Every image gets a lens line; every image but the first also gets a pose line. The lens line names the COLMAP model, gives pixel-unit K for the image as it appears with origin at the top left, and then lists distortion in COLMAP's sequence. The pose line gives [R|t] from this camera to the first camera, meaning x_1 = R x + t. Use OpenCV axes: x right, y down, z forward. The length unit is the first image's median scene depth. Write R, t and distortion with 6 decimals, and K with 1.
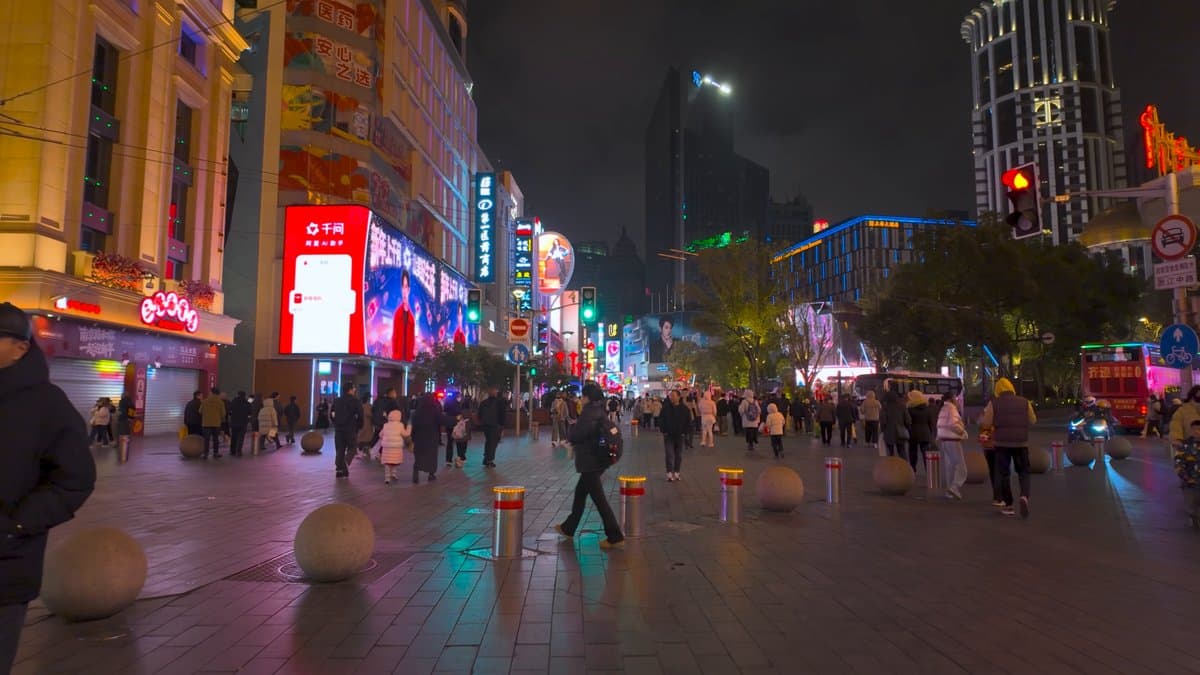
lens RADIAL K [[724.2, 0, 602.7], [0, 724.2, 329.4], [0, 0, 1]] dist [0.091649, -0.108192]
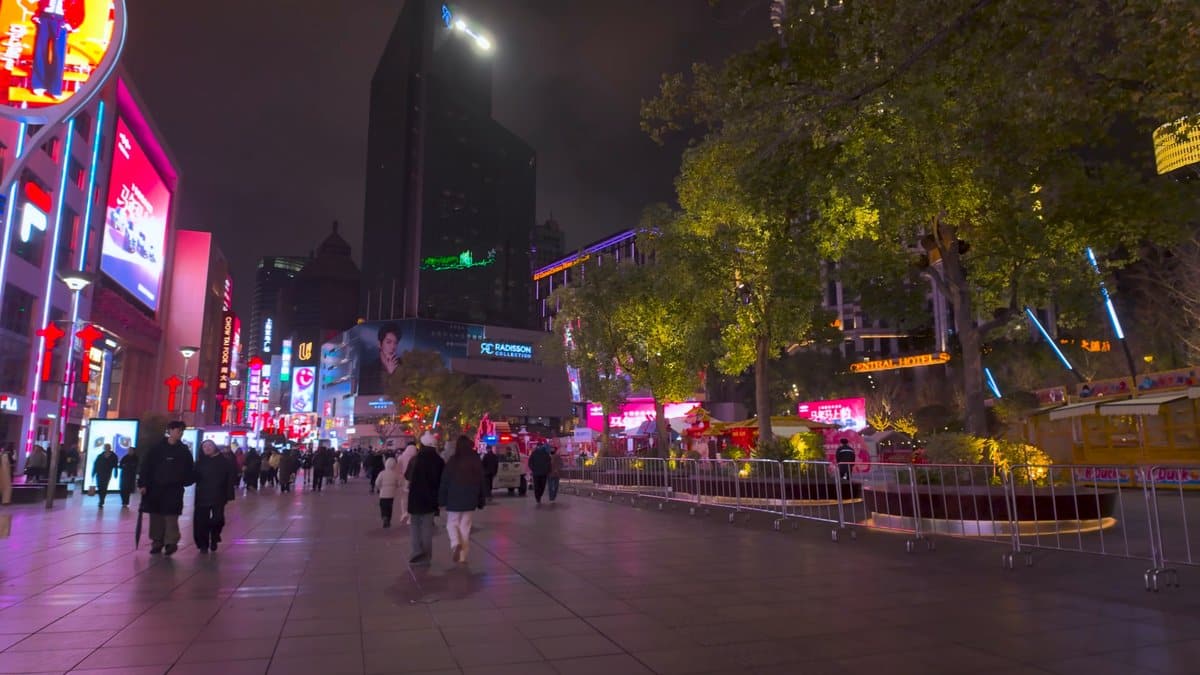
lens RADIAL K [[724.2, 0, 602.7], [0, 724.2, 329.4], [0, 0, 1]] dist [0.091649, -0.108192]
pose [[0.927610, 0.065805, 0.367709, 0.020436], [-0.038895, 0.996026, -0.080127, 0.028433], [-0.371521, 0.060024, 0.926482, 0.270190]]
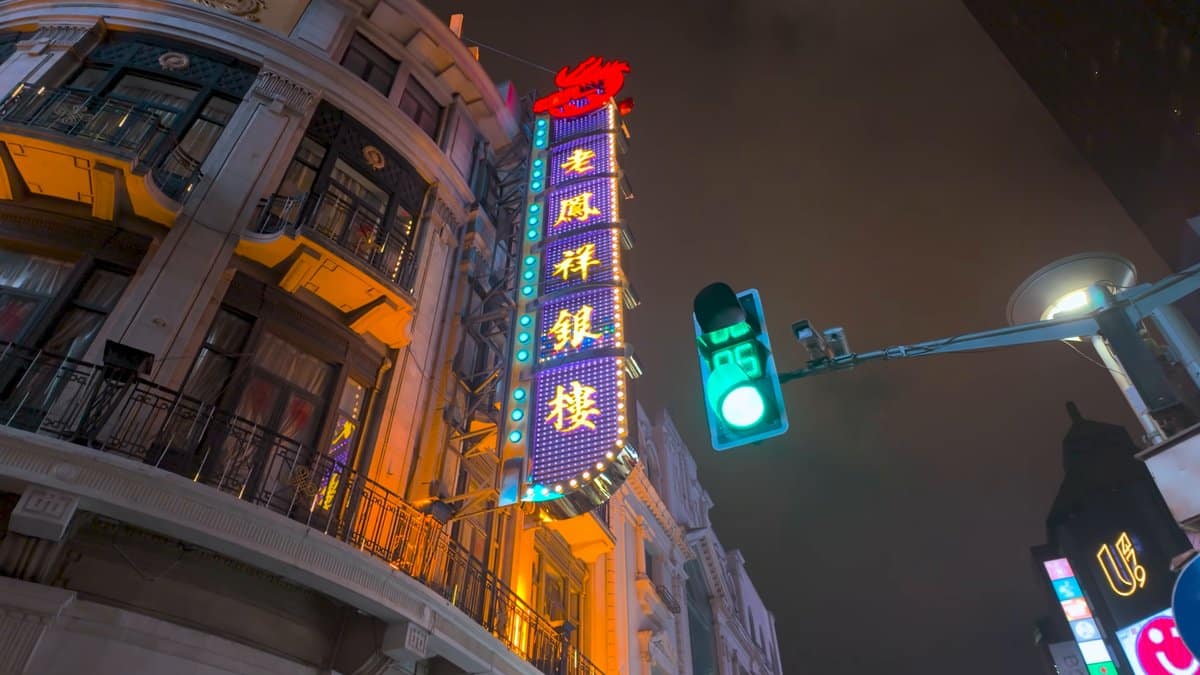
lens RADIAL K [[723.0, 0, 594.8], [0, 723.0, 338.1], [0, 0, 1]] dist [0.076953, -0.090691]
pose [[0.814061, -0.394638, -0.426106, 0.006241], [0.055555, 0.783227, -0.619249, 0.081061], [0.578117, 0.480434, 0.659518, 0.827005]]
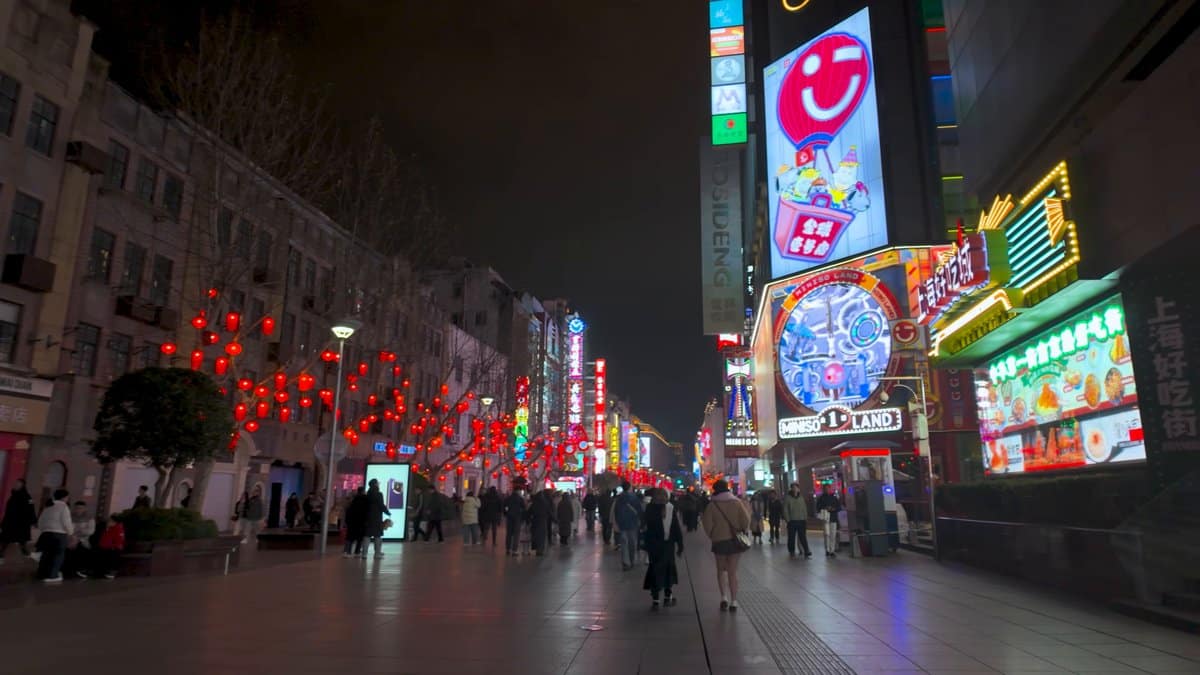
lens RADIAL K [[723.0, 0, 594.8], [0, 723.0, 338.1], [0, 0, 1]] dist [0.076953, -0.090691]
pose [[0.947142, -0.059326, -0.315281, 0.016802], [0.021071, 0.992135, -0.123388, 0.094802], [0.320122, 0.110222, 0.940943, 0.971487]]
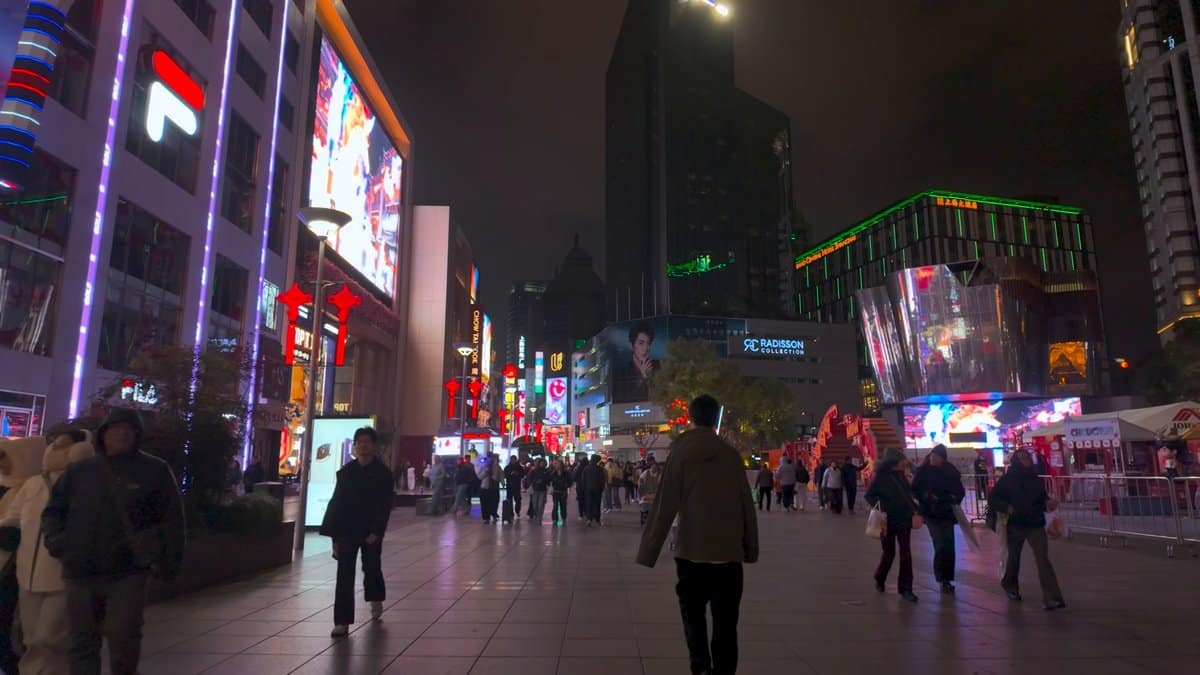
lens RADIAL K [[723.6, 0, 600.0], [0, 723.6, 337.5], [0, 0, 1]] dist [0.033400, -0.056592]
pose [[0.998409, 0.011232, 0.055259, 0.018669], [-0.006687, 0.996630, -0.081752, 0.037211], [-0.055991, 0.081252, 0.995120, 0.363399]]
